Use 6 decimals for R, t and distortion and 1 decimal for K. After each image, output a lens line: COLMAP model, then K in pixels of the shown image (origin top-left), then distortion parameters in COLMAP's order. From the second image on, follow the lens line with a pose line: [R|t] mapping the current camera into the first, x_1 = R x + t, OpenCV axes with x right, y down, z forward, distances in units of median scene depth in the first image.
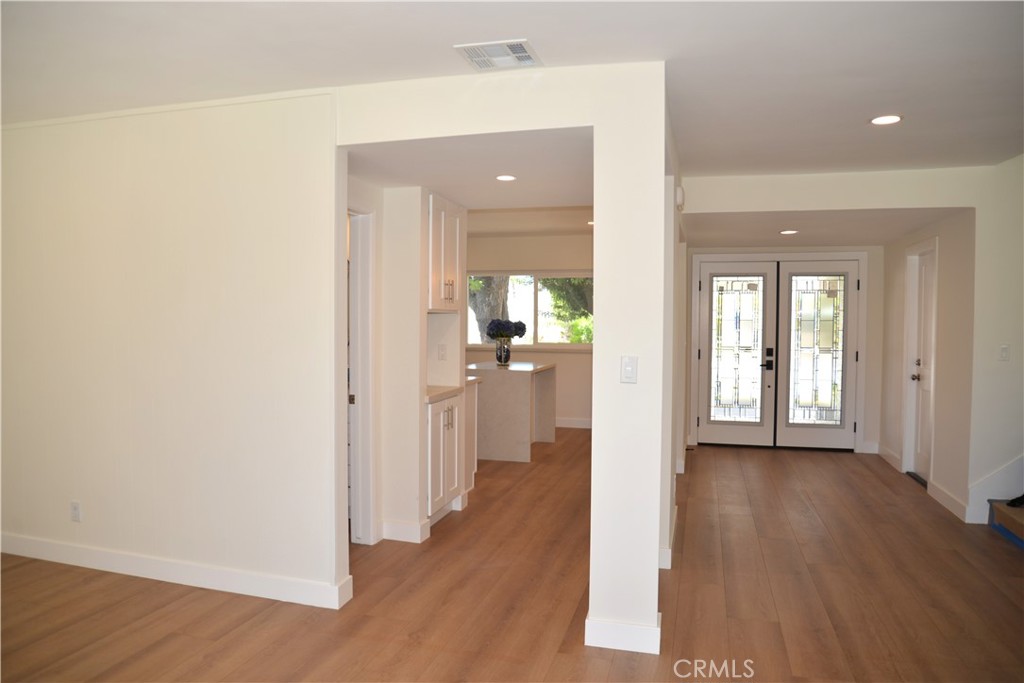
lens RADIAL K [[688.7, 0, 502.1], [0, 688.7, 344.2], [0, 0, 1]] dist [-0.096975, 0.034891]
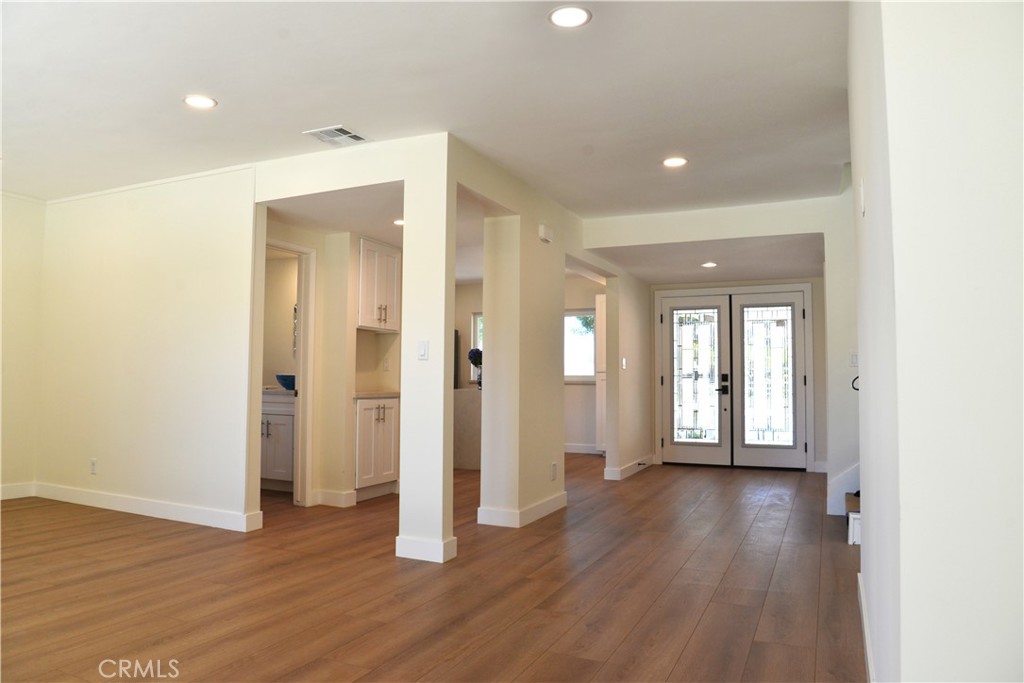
lens RADIAL K [[688.7, 0, 502.1], [0, 688.7, 344.2], [0, 0, 1]] dist [-0.096975, 0.034891]
pose [[0.987432, -0.006043, -0.157928, 0.215460], [-0.007762, 0.996208, -0.086654, 0.055433], [0.157852, 0.086791, 0.983641, -0.132645]]
